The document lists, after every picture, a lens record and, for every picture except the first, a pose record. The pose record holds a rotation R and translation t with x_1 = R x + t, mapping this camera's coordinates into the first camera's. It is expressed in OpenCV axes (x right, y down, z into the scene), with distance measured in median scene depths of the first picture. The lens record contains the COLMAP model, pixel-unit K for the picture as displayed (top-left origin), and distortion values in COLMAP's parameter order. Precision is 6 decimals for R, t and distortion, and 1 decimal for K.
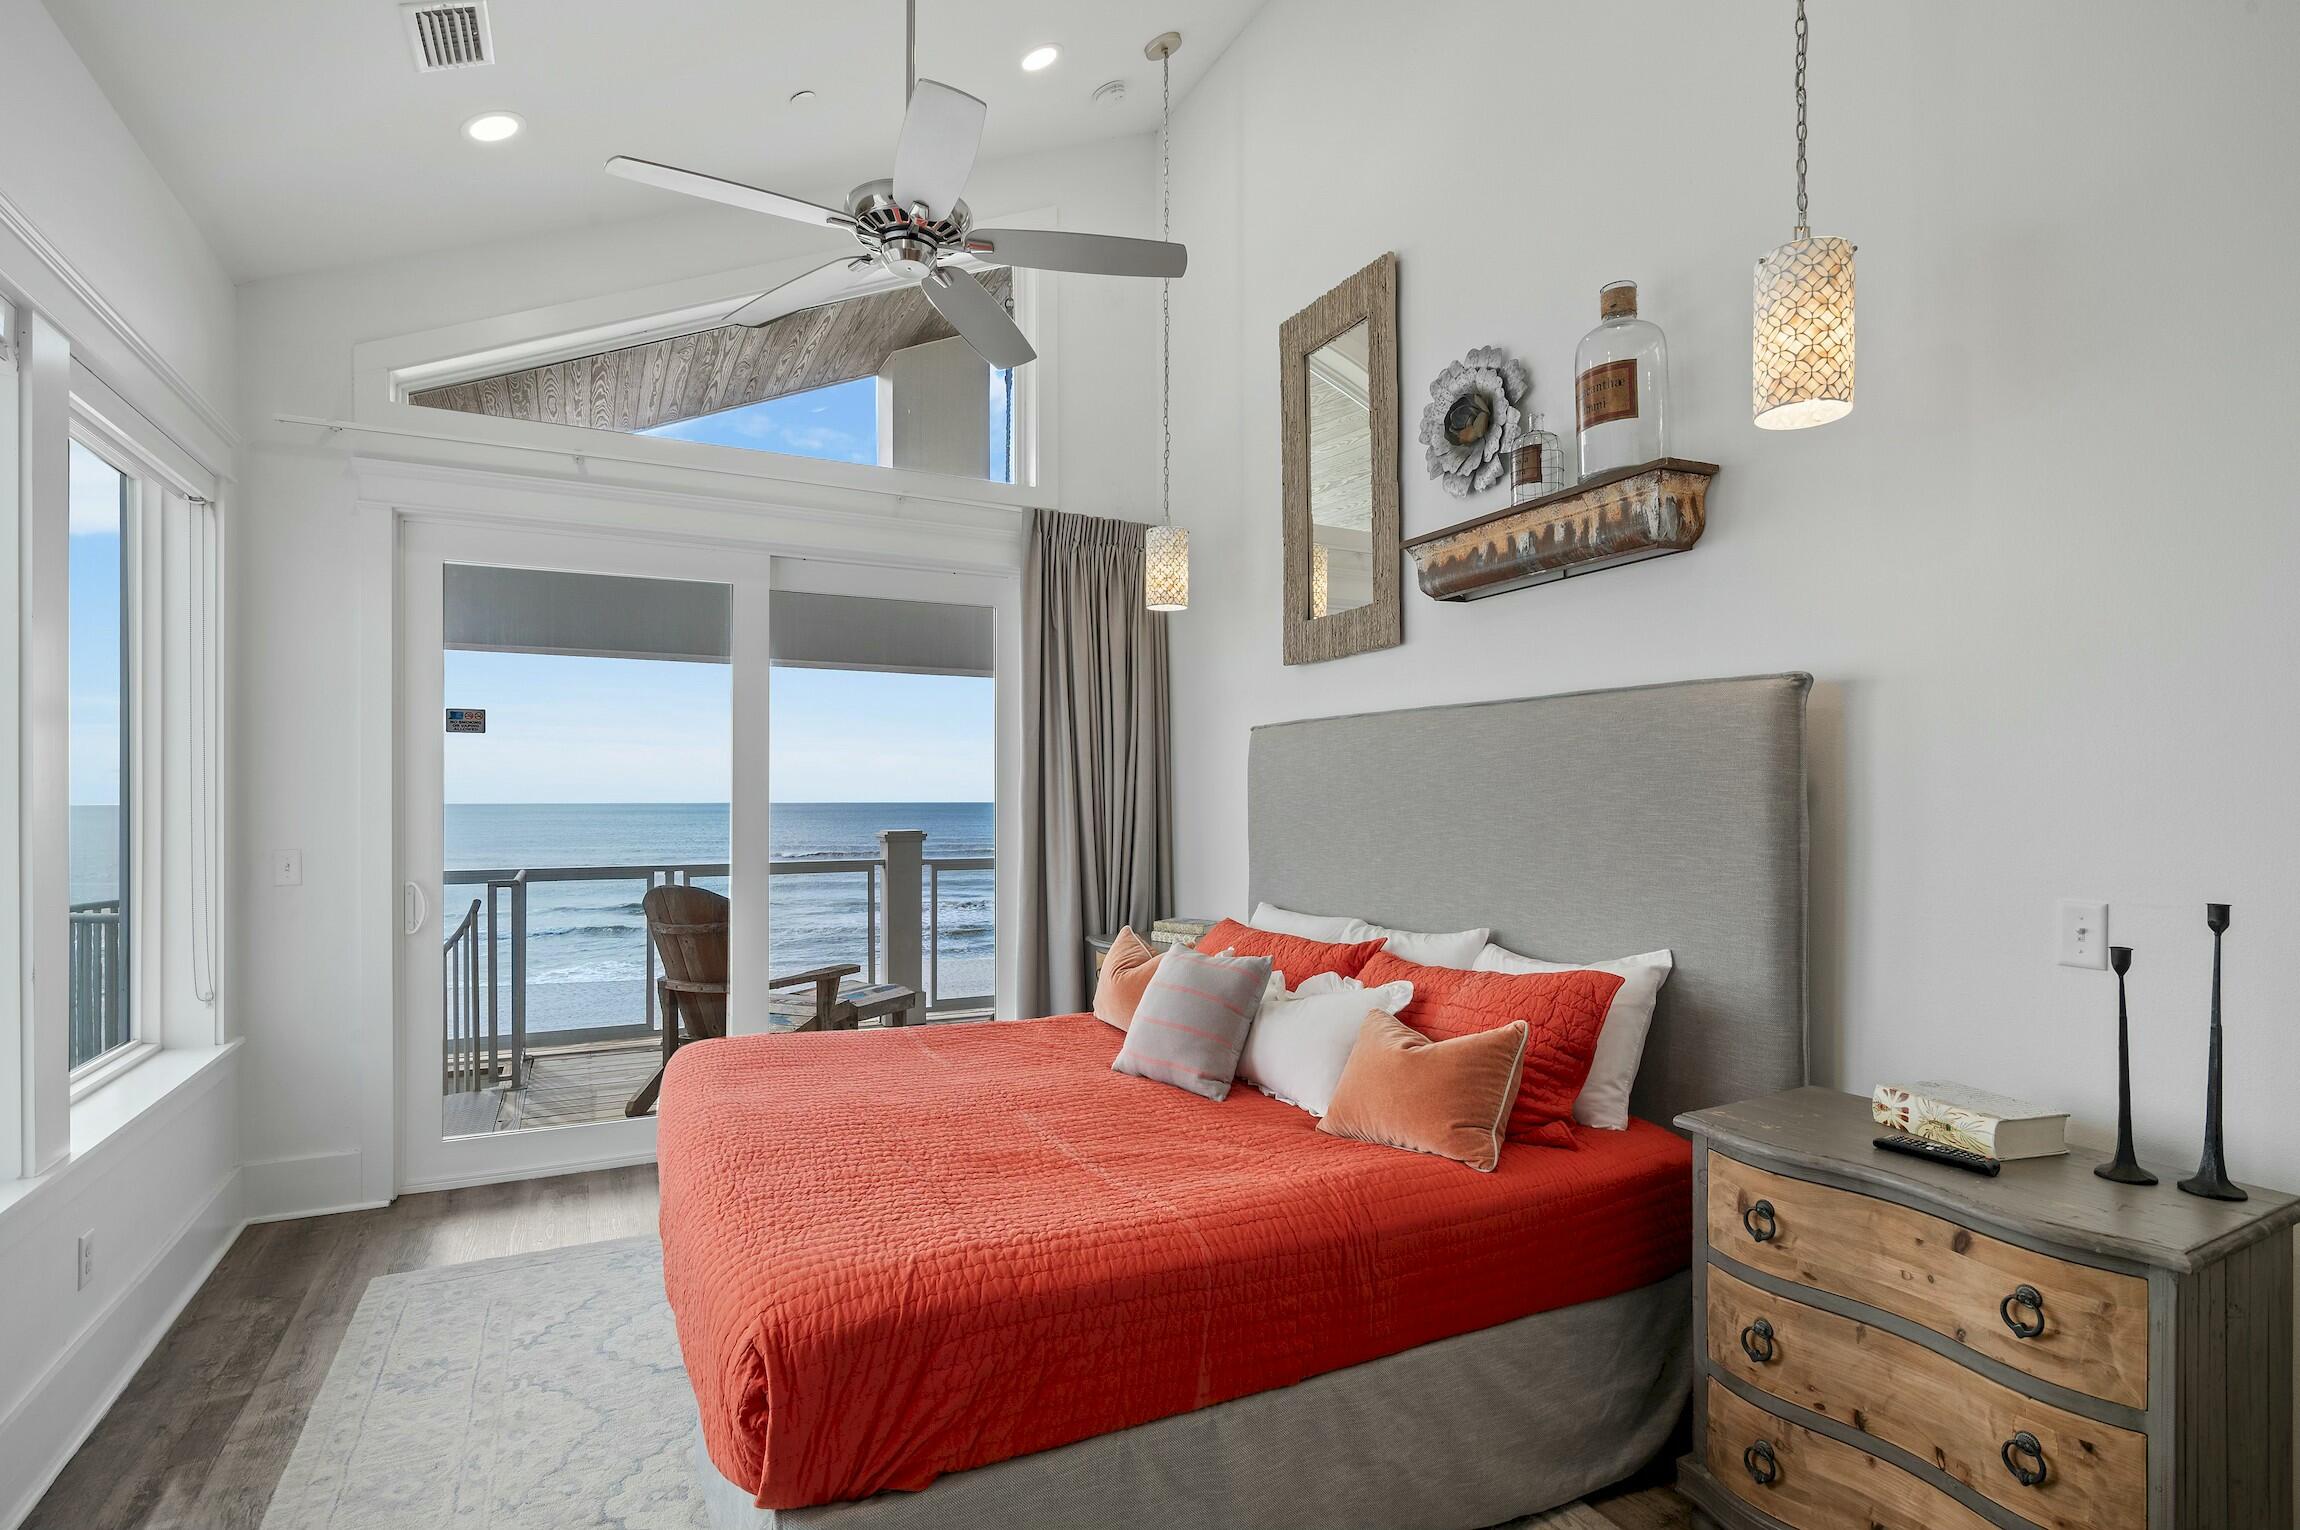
lens RADIAL K [[1129.4, 0, 1148.8], [0, 1129.4, 780.7], [0, 0, 1]] dist [0.000477, -0.000239]
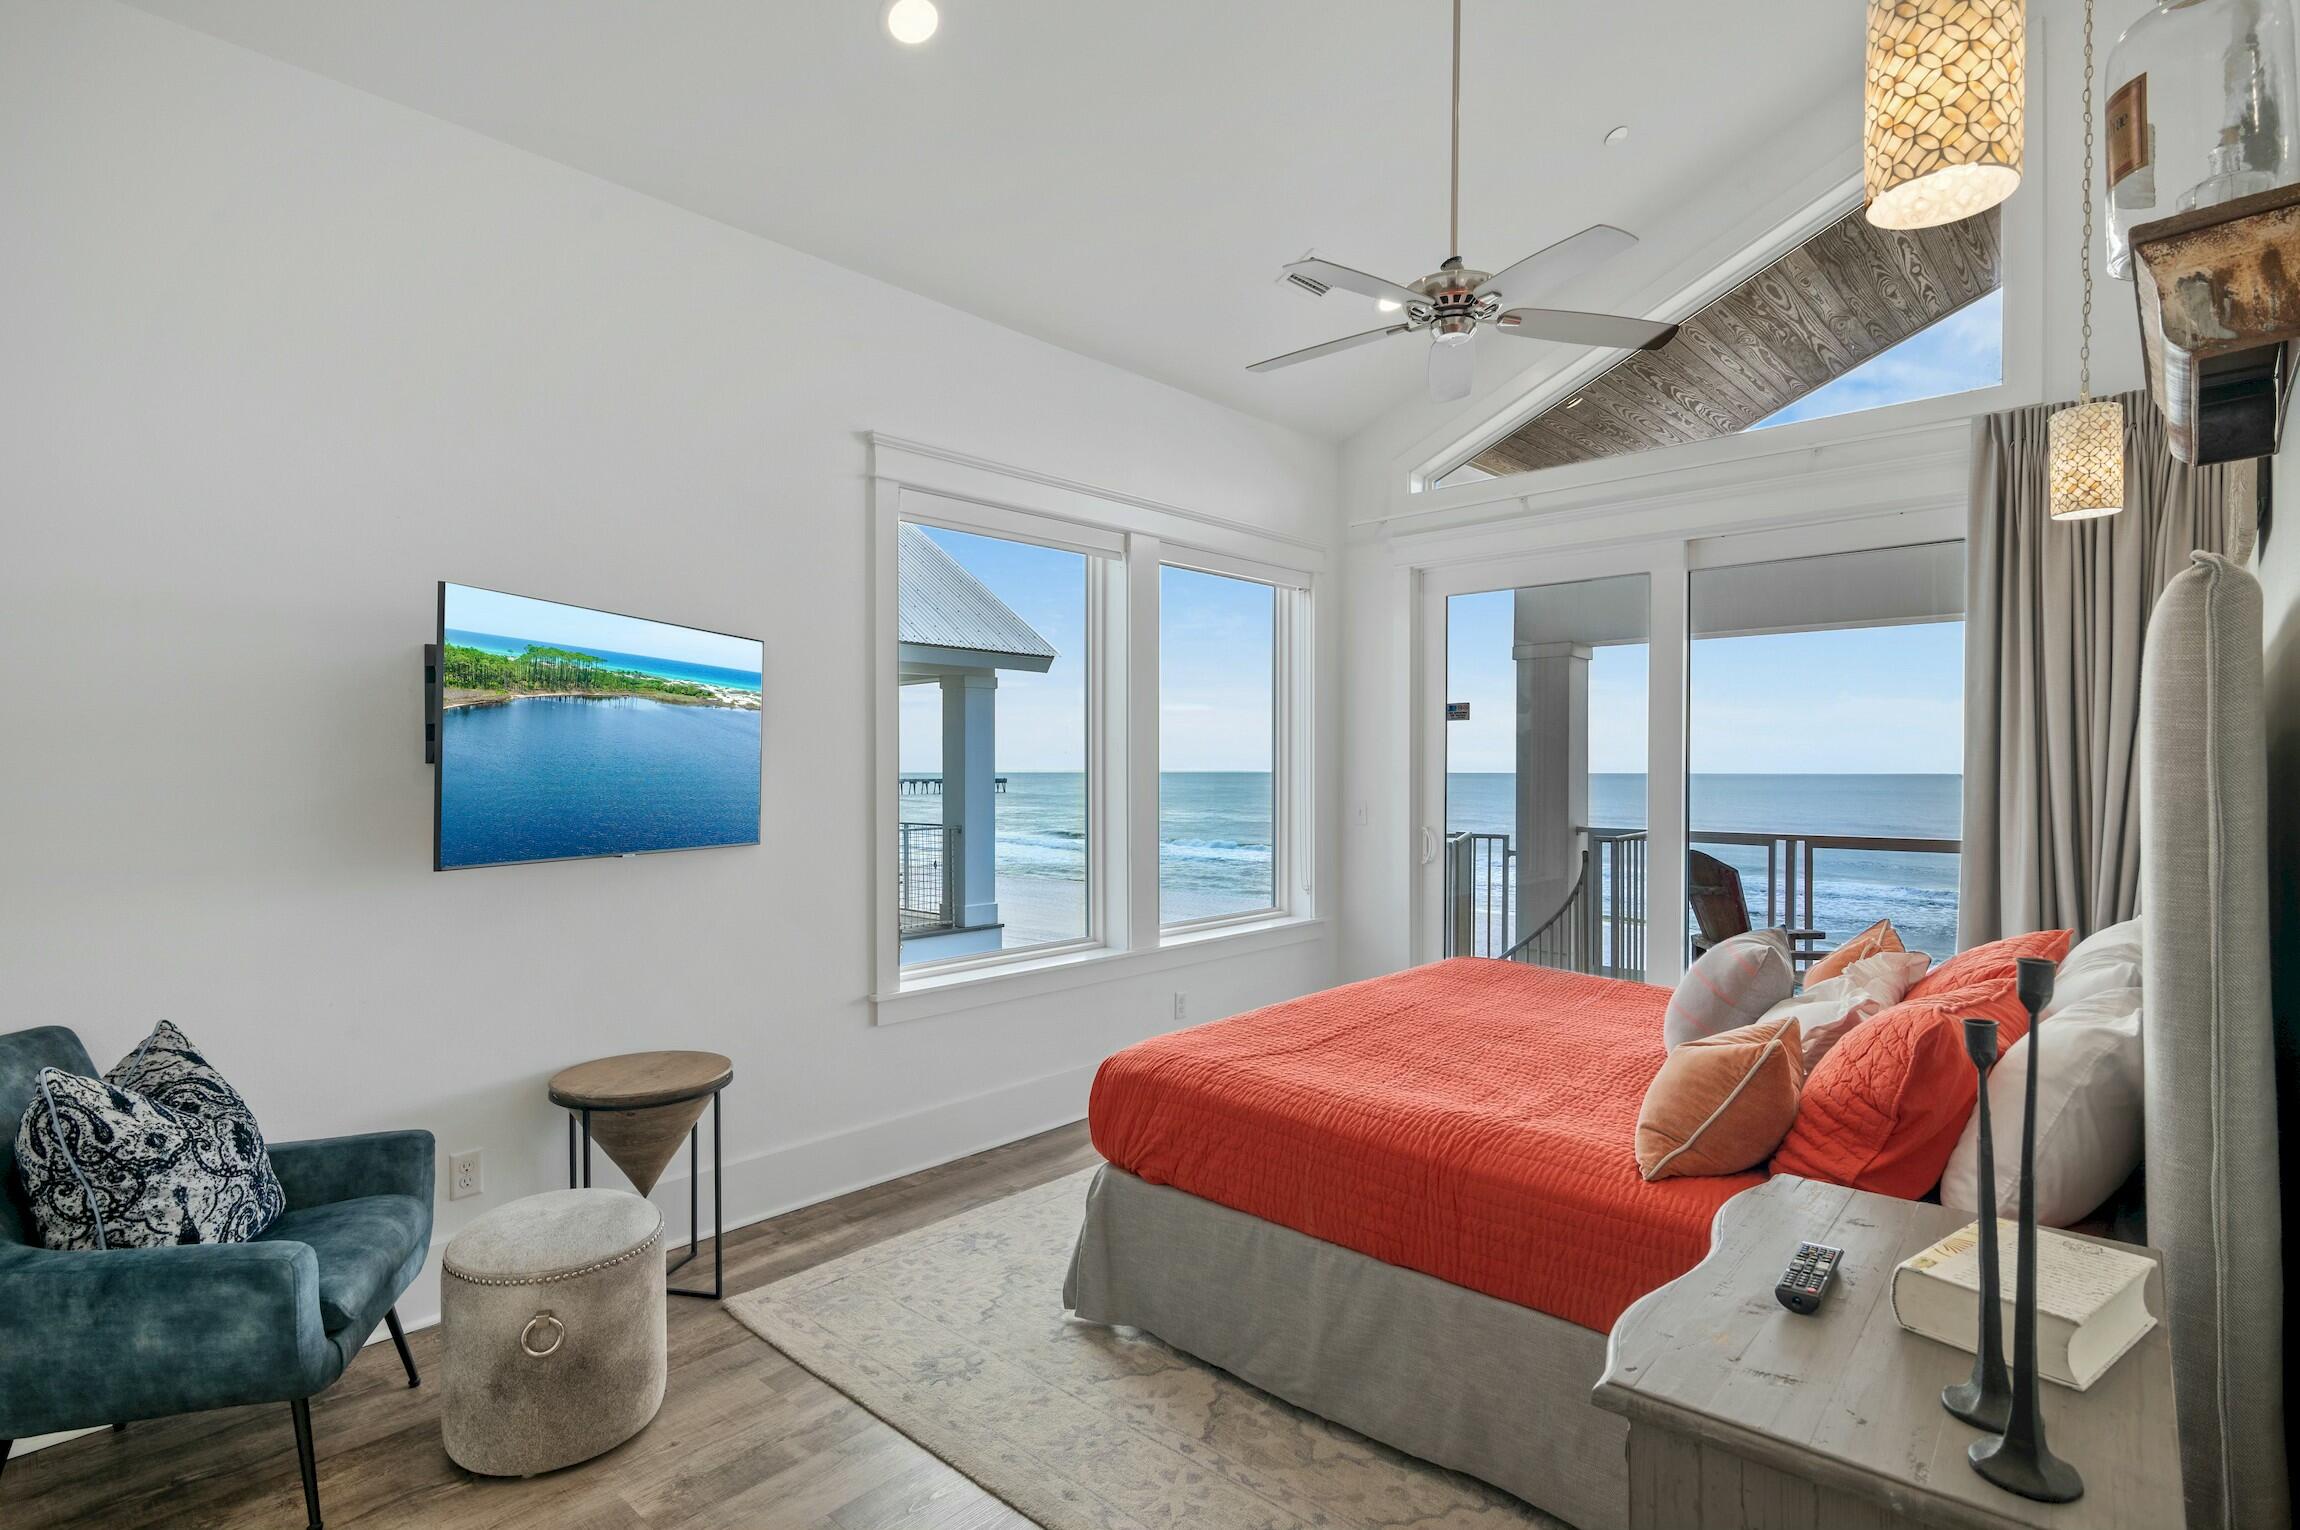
lens RADIAL K [[1137.8, 0, 1150.0], [0, 1137.8, 765.0], [0, 0, 1]] dist [0.000151, -0.000028]
pose [[0.353437, -0.002010, -0.935456, 0.544868], [0.013519, 0.999904, 0.002959, 0.002052], [0.935360, -0.013692, 0.353431, 0.164487]]
